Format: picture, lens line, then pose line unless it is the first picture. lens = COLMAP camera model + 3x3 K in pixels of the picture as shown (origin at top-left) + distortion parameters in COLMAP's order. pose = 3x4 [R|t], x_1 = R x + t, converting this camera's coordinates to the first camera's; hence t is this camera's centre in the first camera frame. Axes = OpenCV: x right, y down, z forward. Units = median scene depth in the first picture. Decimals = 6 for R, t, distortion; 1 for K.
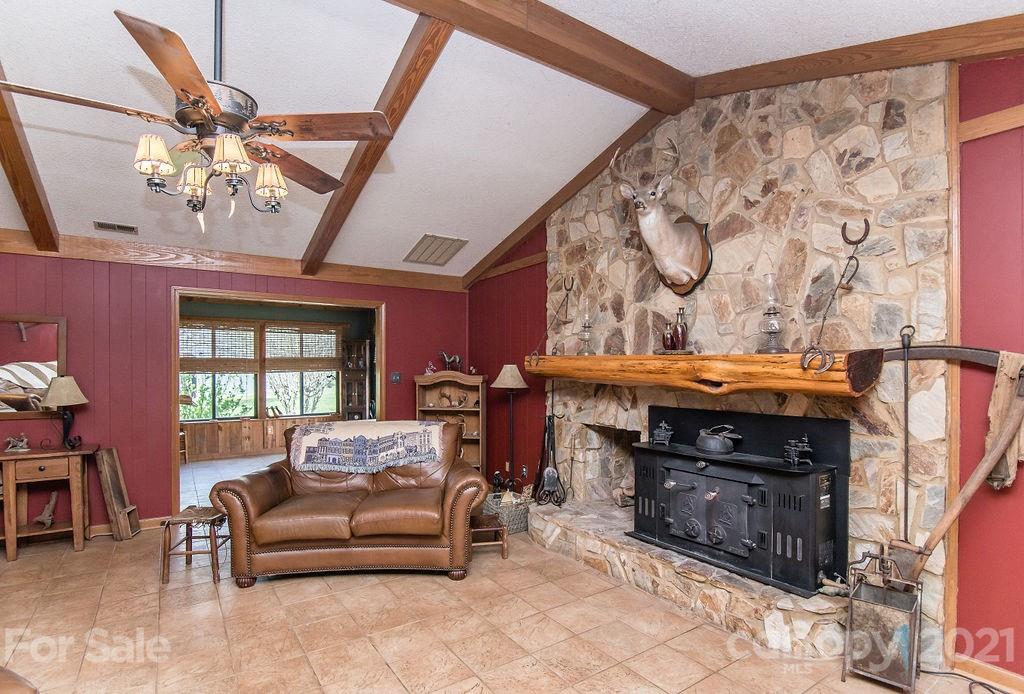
lens RADIAL K [[521.5, 0, 508.9], [0, 521.5, 368.8], [0, 0, 1]] dist [-0.005166, -0.000875]
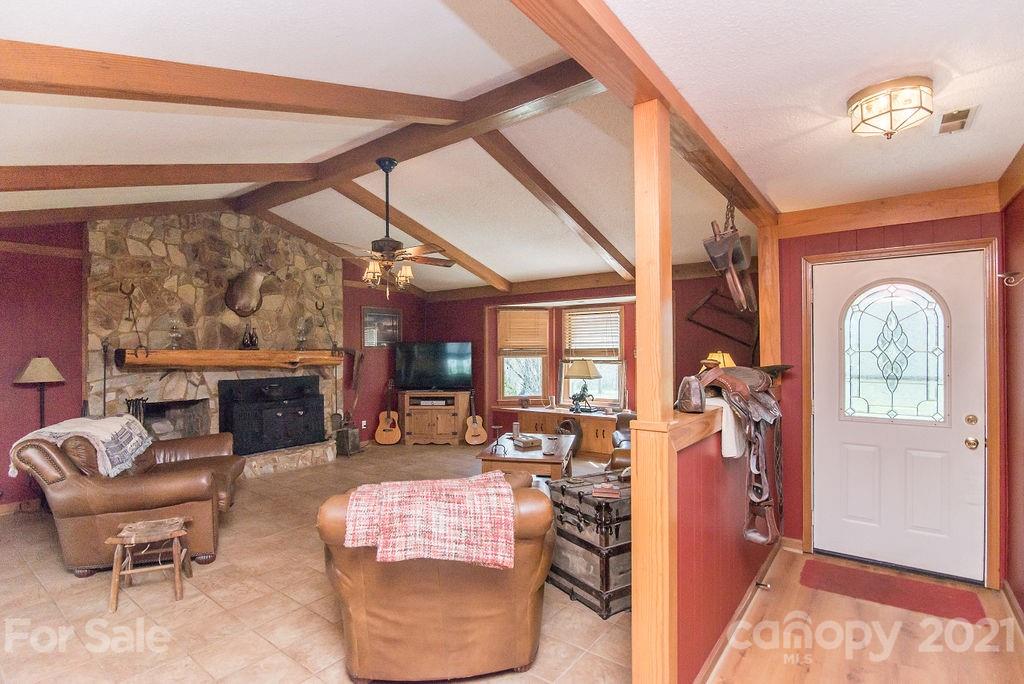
lens RADIAL K [[489.6, 0, 504.7], [0, 489.6, 343.0], [0, 0, 1]] dist [-0.005758, 0.000512]
pose [[-0.322203, 0.013450, 0.946575, -1.717201], [0.007676, 0.999903, -0.011595, -0.026426], [-0.946640, 0.003530, -0.322275, 0.758459]]
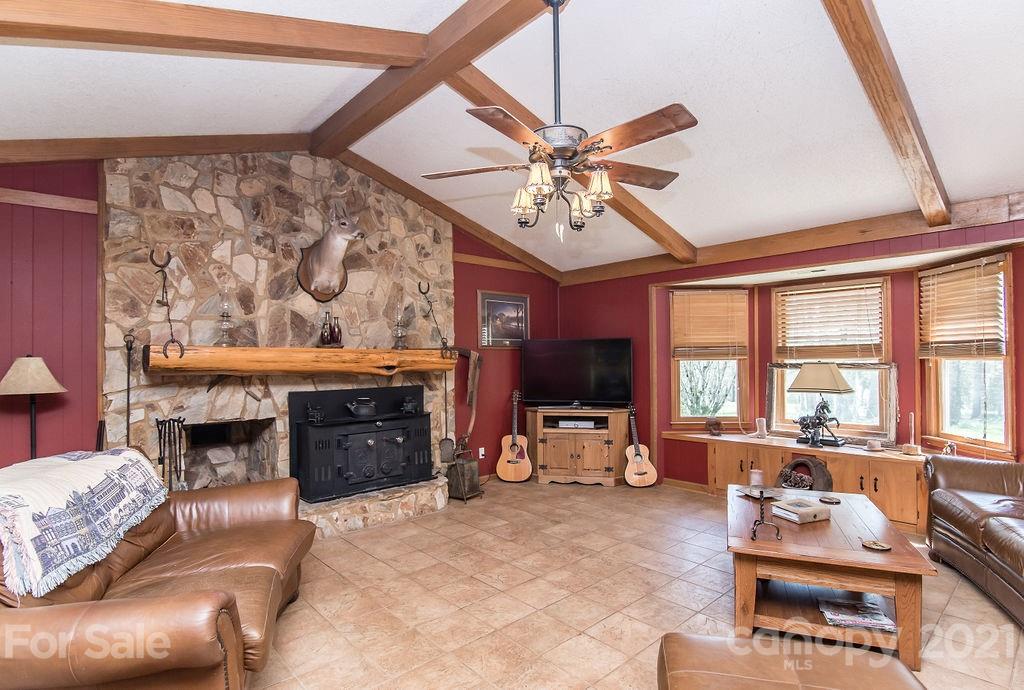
lens RADIAL K [[521.5, 0, 510.6], [0, 521.5, 347.4], [0, 0, 1]] dist [-0.005166, -0.000875]
pose [[-0.146755, 0.018456, 0.989001, -1.090645], [0.011978, 0.999786, -0.016880, -0.003061], [-0.989100, 0.009369, -0.146944, 0.806538]]
